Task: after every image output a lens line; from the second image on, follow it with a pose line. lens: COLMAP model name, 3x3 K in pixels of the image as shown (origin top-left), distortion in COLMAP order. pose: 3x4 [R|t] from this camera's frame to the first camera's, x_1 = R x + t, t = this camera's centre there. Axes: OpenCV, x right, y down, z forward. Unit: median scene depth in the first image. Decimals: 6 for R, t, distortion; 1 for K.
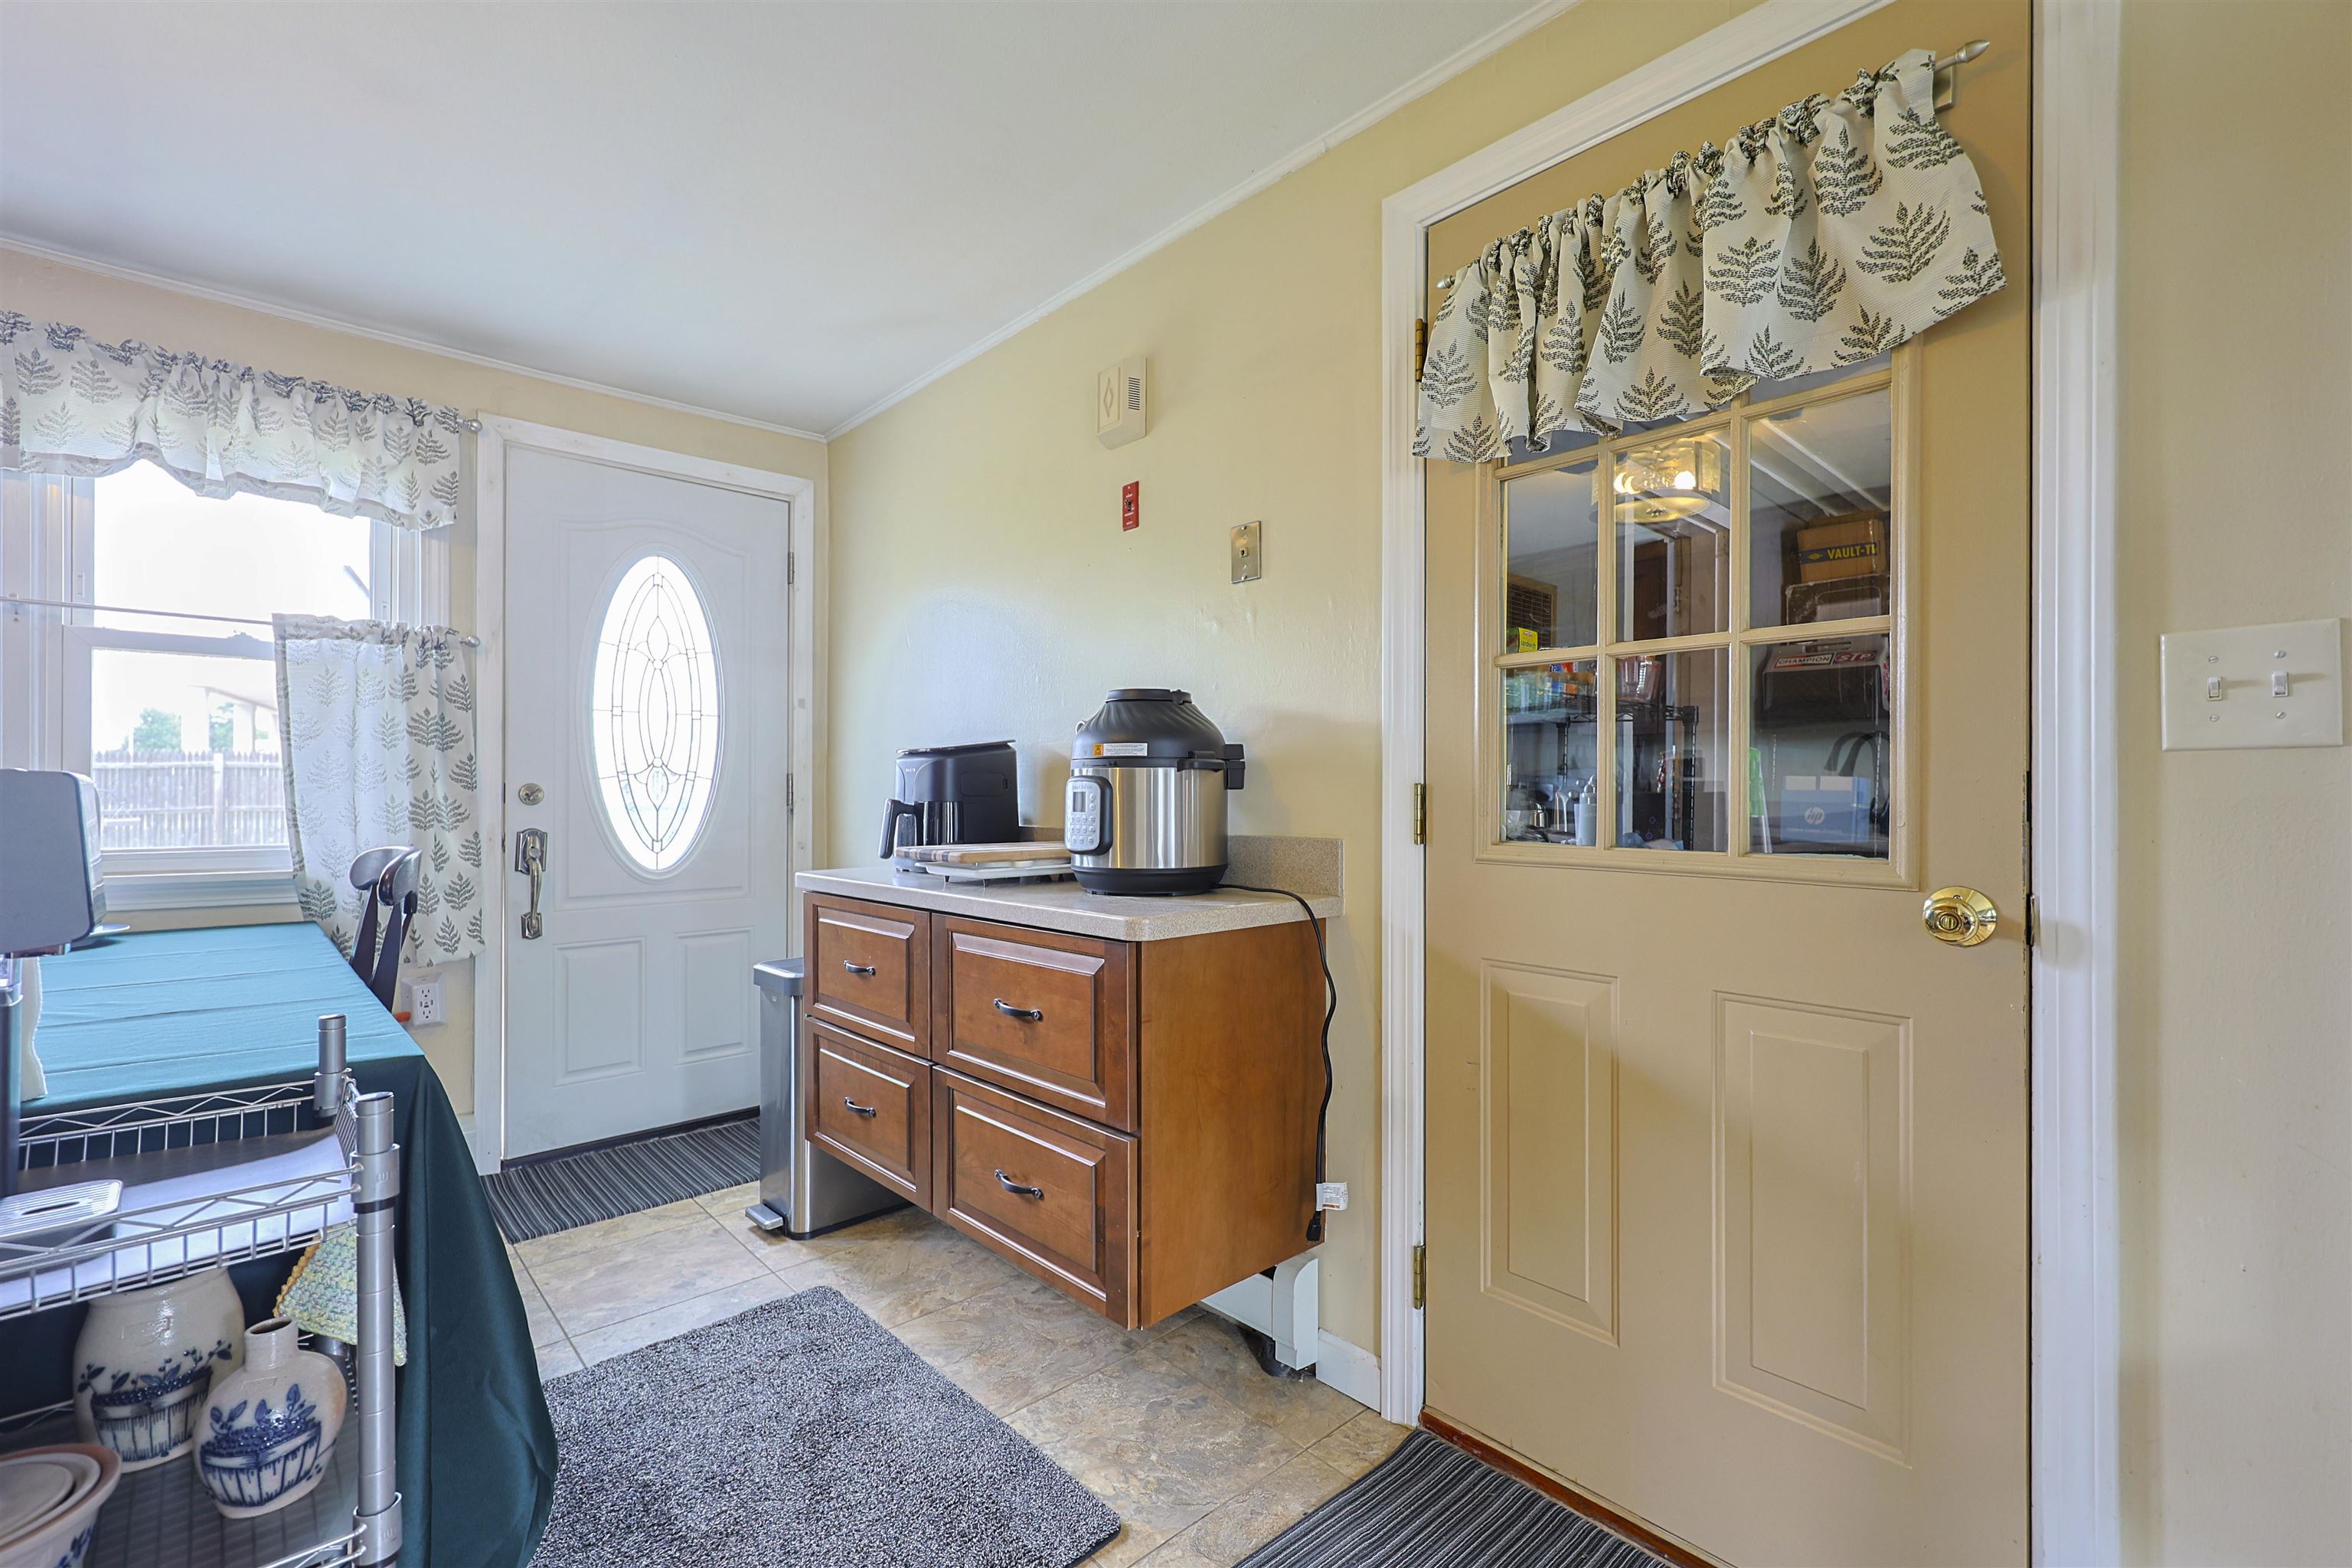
lens RADIAL K [[1024.7, 0, 1176.0], [0, 1024.7, 784.0], [0, 0, 1]] dist [0.001784, 0.000513]
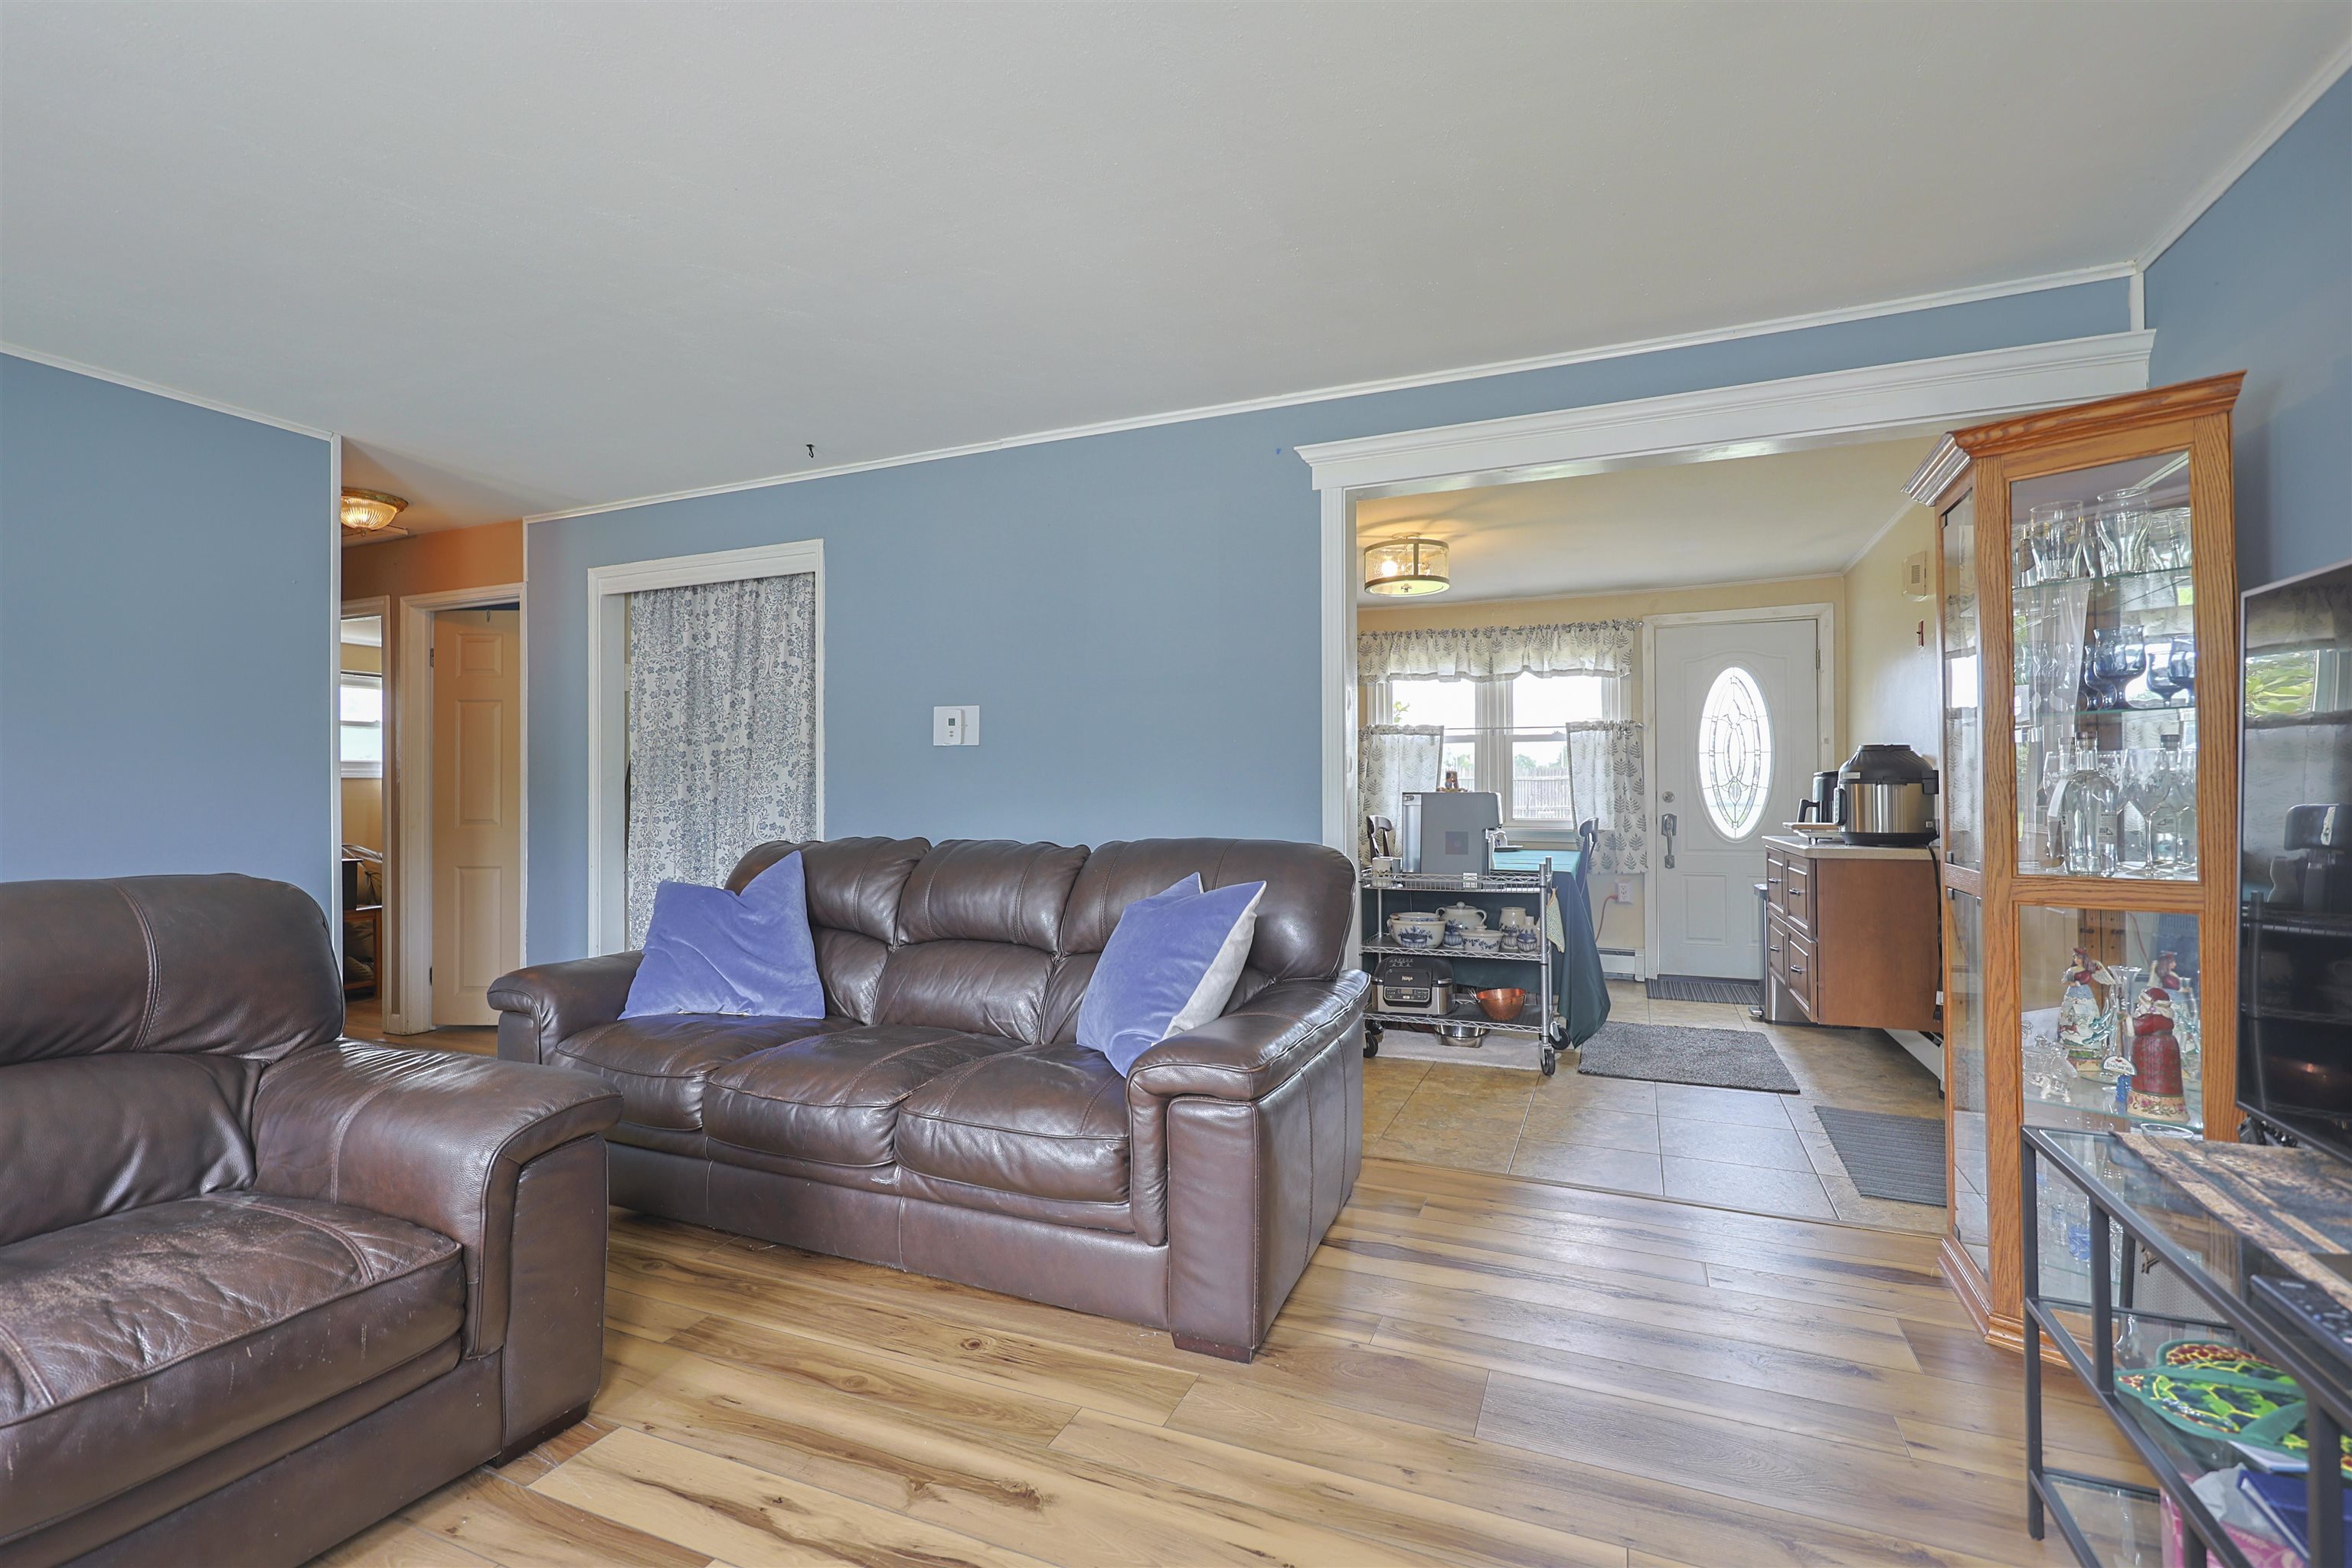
lens RADIAL K [[1024.7, 0, 1176.0], [0, 1024.7, 784.0], [0, 0, 1]] dist [0.001784, 0.000513]
pose [[0.400265, -0.012654, -0.916312, 0.981783], [0.009050, 0.999910, -0.009856, -0.005487], [0.916355, -0.004347, 0.400343, -0.825545]]
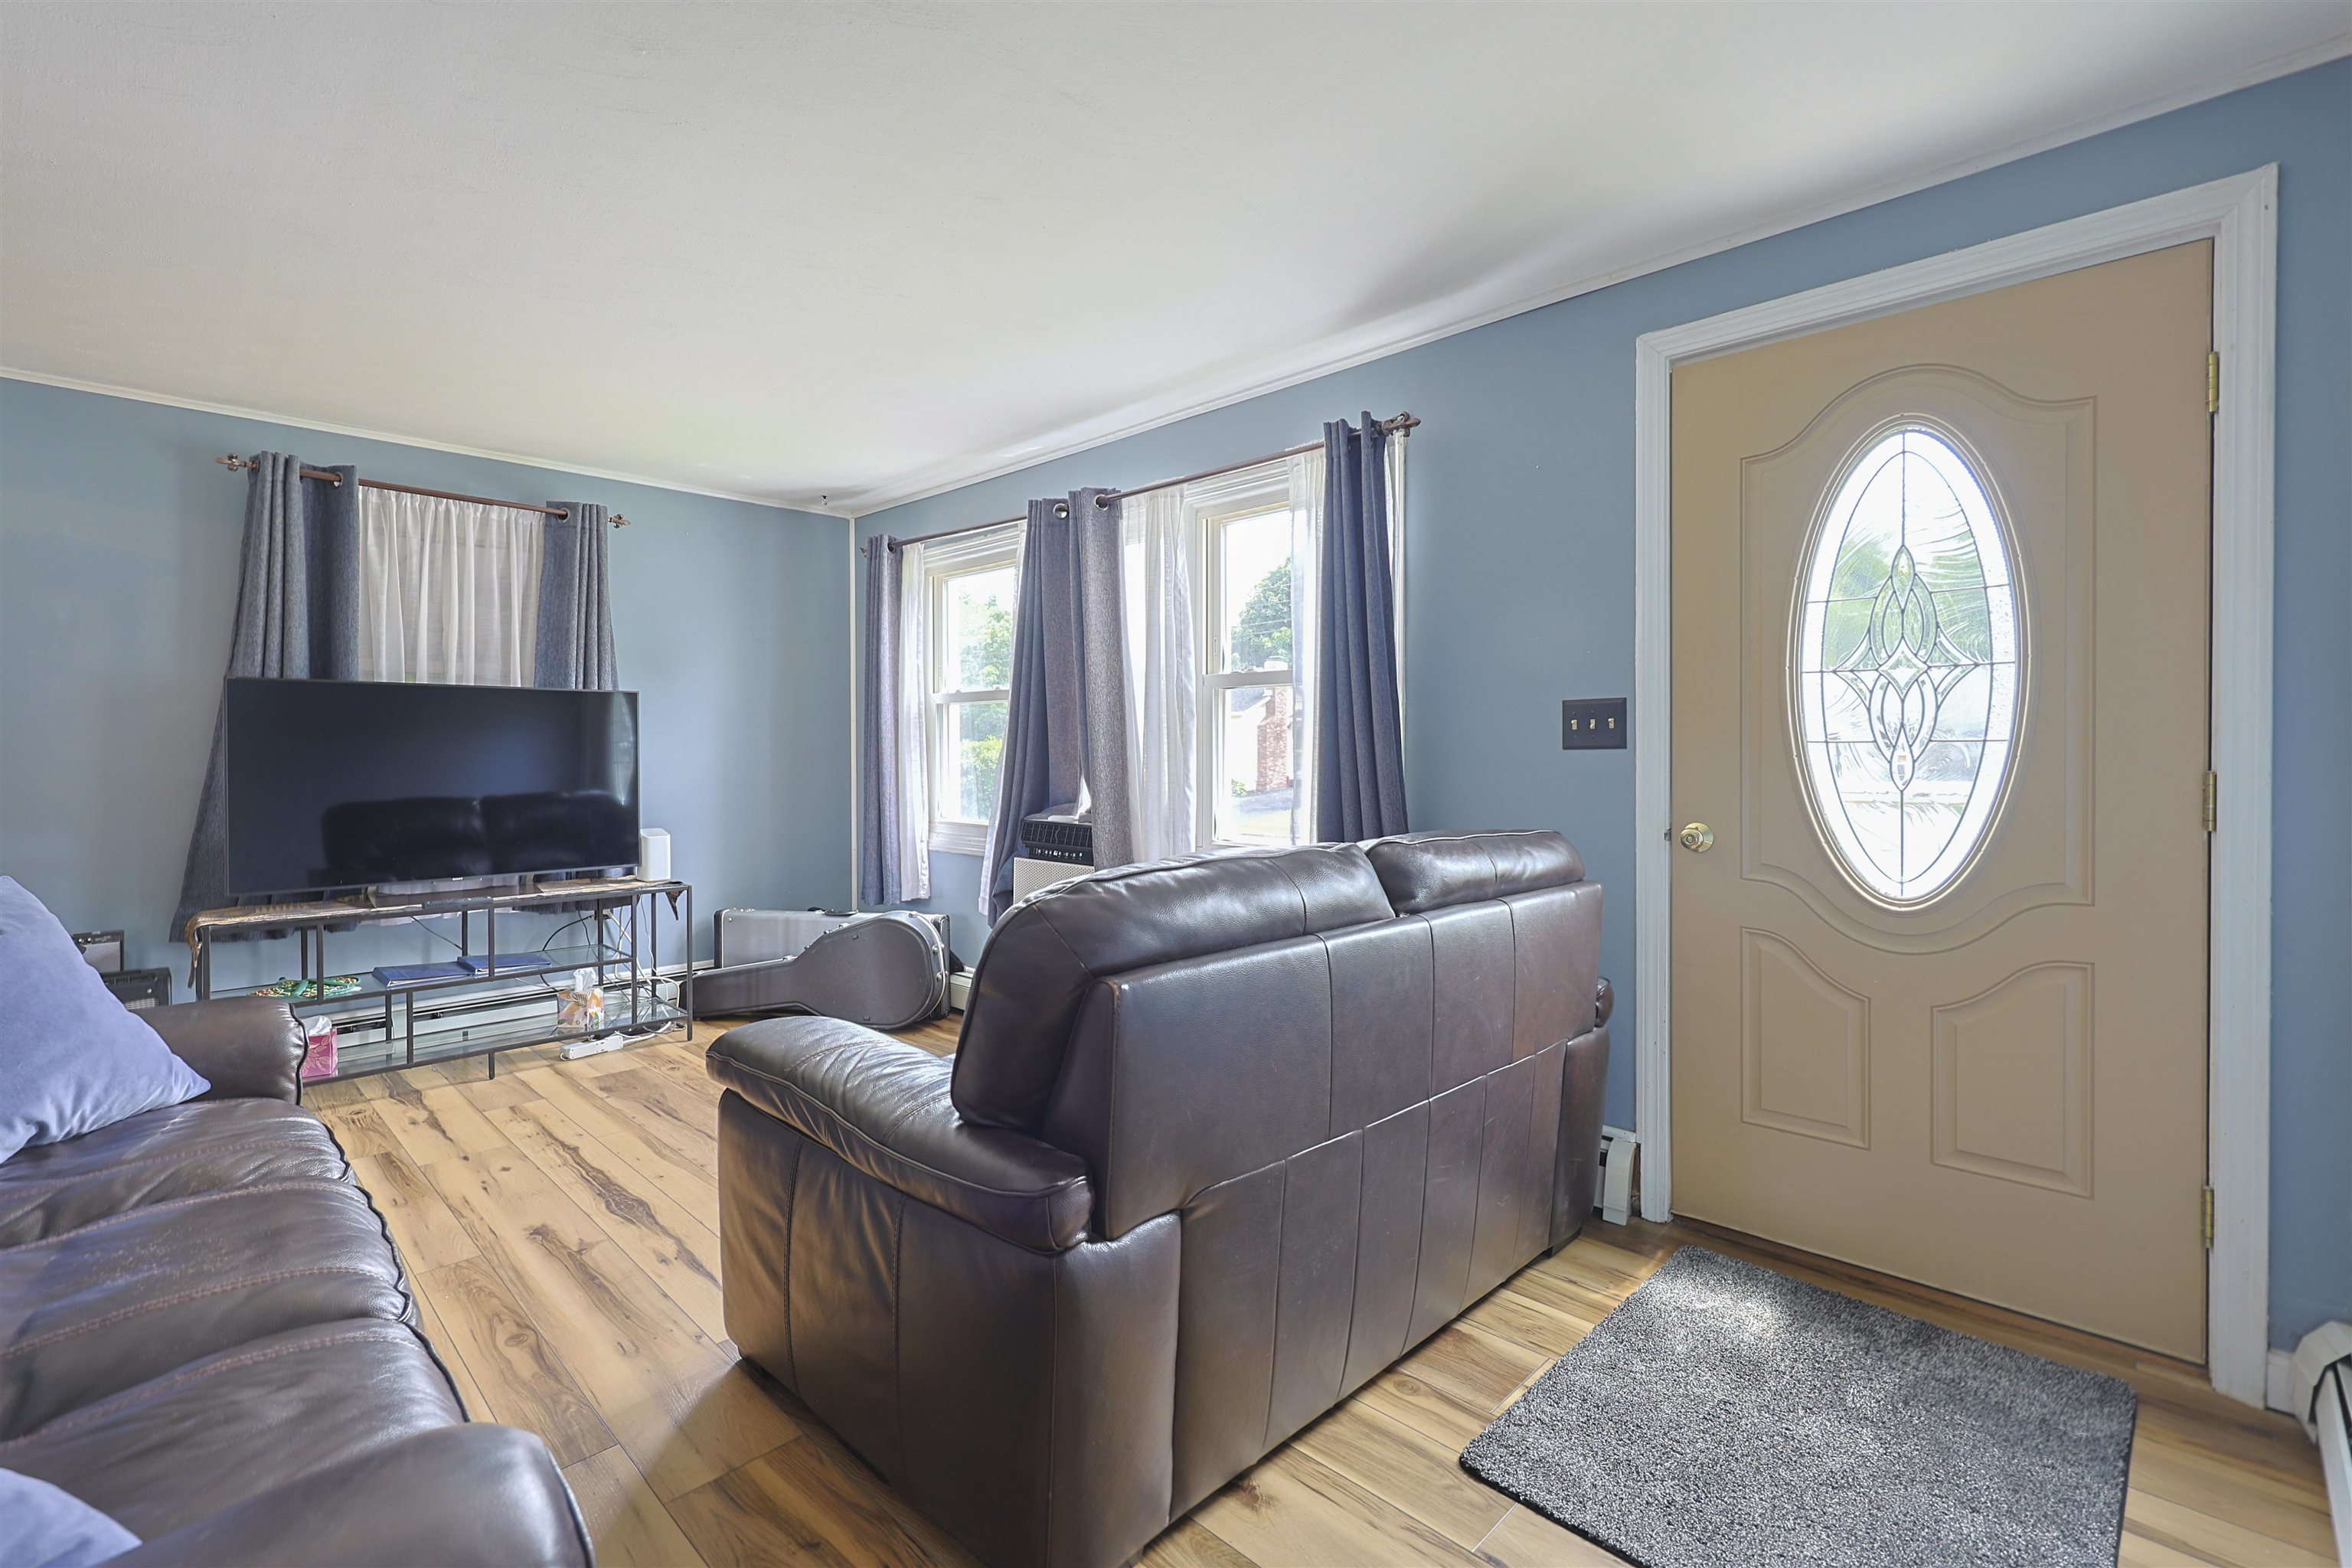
lens RADIAL K [[1061.8, 0, 1176.0], [0, 1061.8, 784.0], [0, 0, 1]] dist [-0.000122, 0.000030]
pose [[-0.038799, -0.040146, 0.998440, -0.678738], [0.006222, 0.999164, 0.040417, -0.022288], [-0.999228, 0.007780, -0.038517, -1.225335]]
